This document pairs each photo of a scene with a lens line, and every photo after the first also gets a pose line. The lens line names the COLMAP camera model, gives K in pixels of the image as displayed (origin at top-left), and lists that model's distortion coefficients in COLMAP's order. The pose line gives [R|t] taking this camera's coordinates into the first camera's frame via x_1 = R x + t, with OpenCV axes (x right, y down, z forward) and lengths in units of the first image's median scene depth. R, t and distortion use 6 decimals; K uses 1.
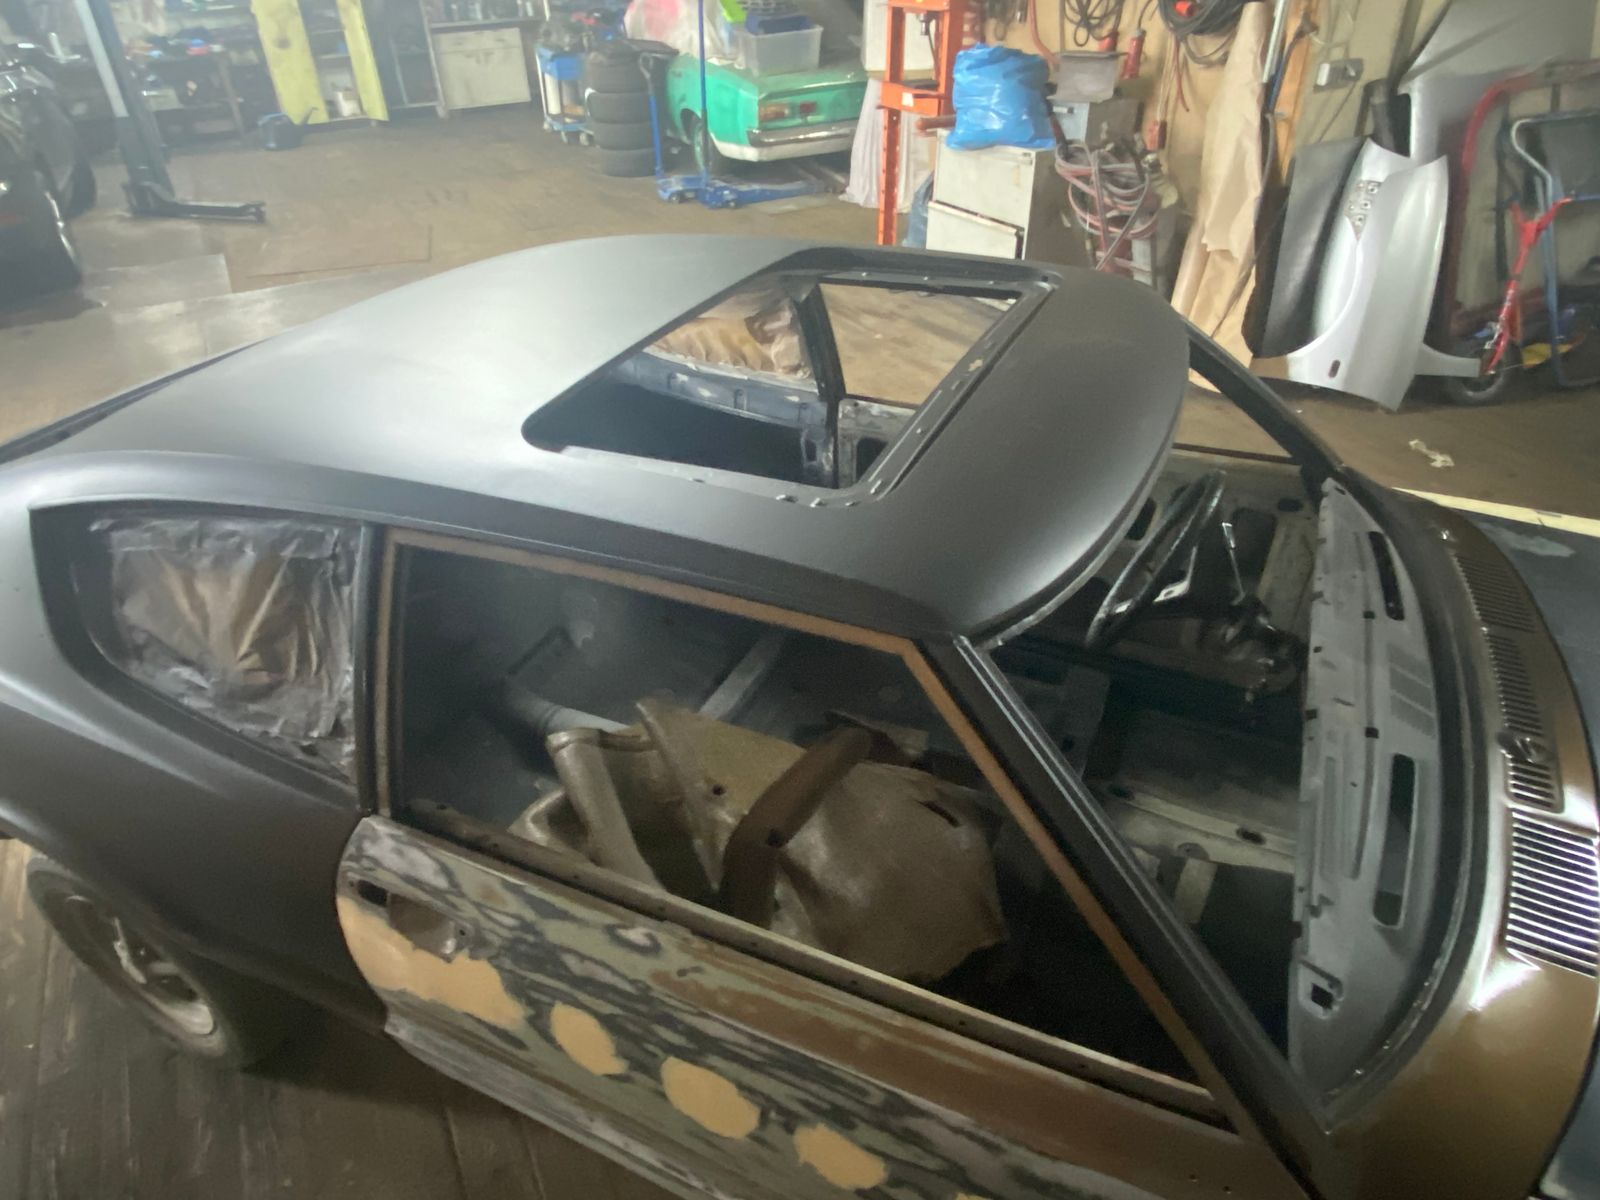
lens RADIAL K [[981.3, 0, 799.0], [0, 981.3, 600.4], [0, 0, 1]] dist [0.022396, -0.008676]
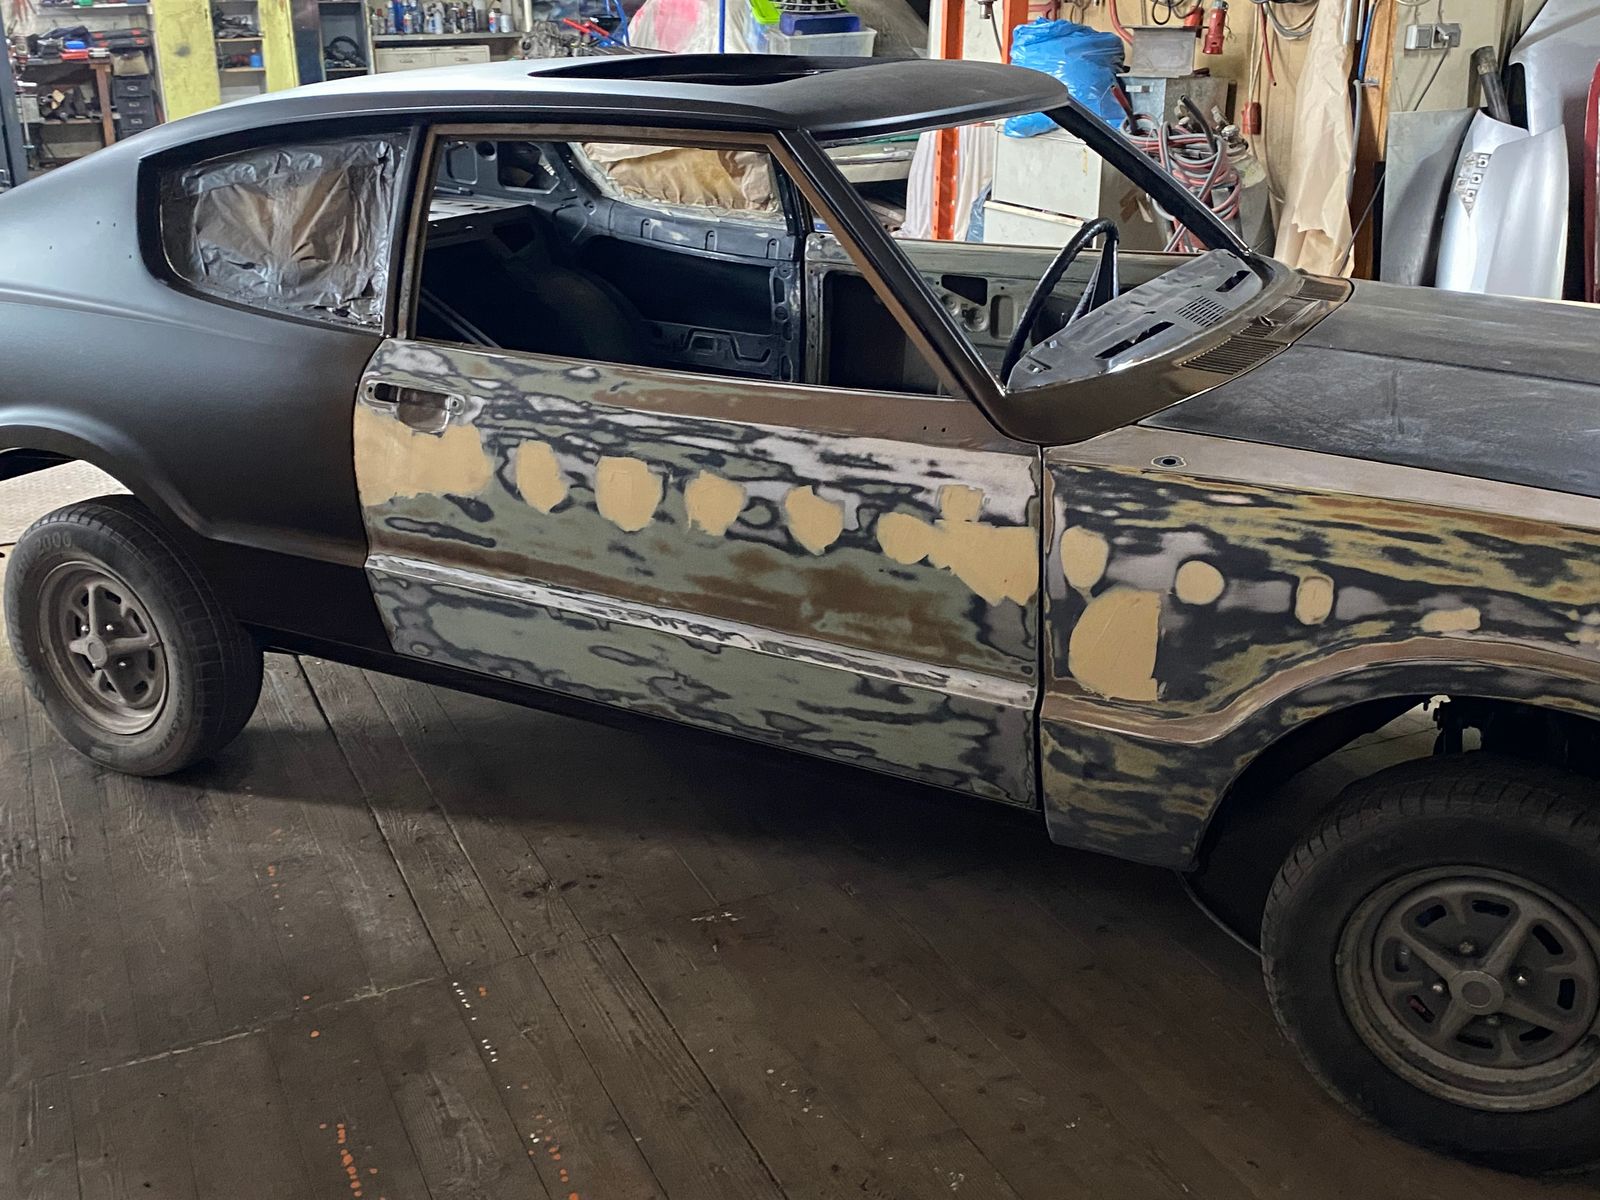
lens RADIAL K [[1672.4, 0, 801.3], [0, 1672.4, 600.8], [0, 0, 1]] dist [0.043801, 0.000000]
pose [[0.998257, 0.039055, -0.044239, 0.121424], [-0.048686, 0.968699, -0.243418, 0.561419], [0.033348, 0.245148, 0.968912, -0.566325]]
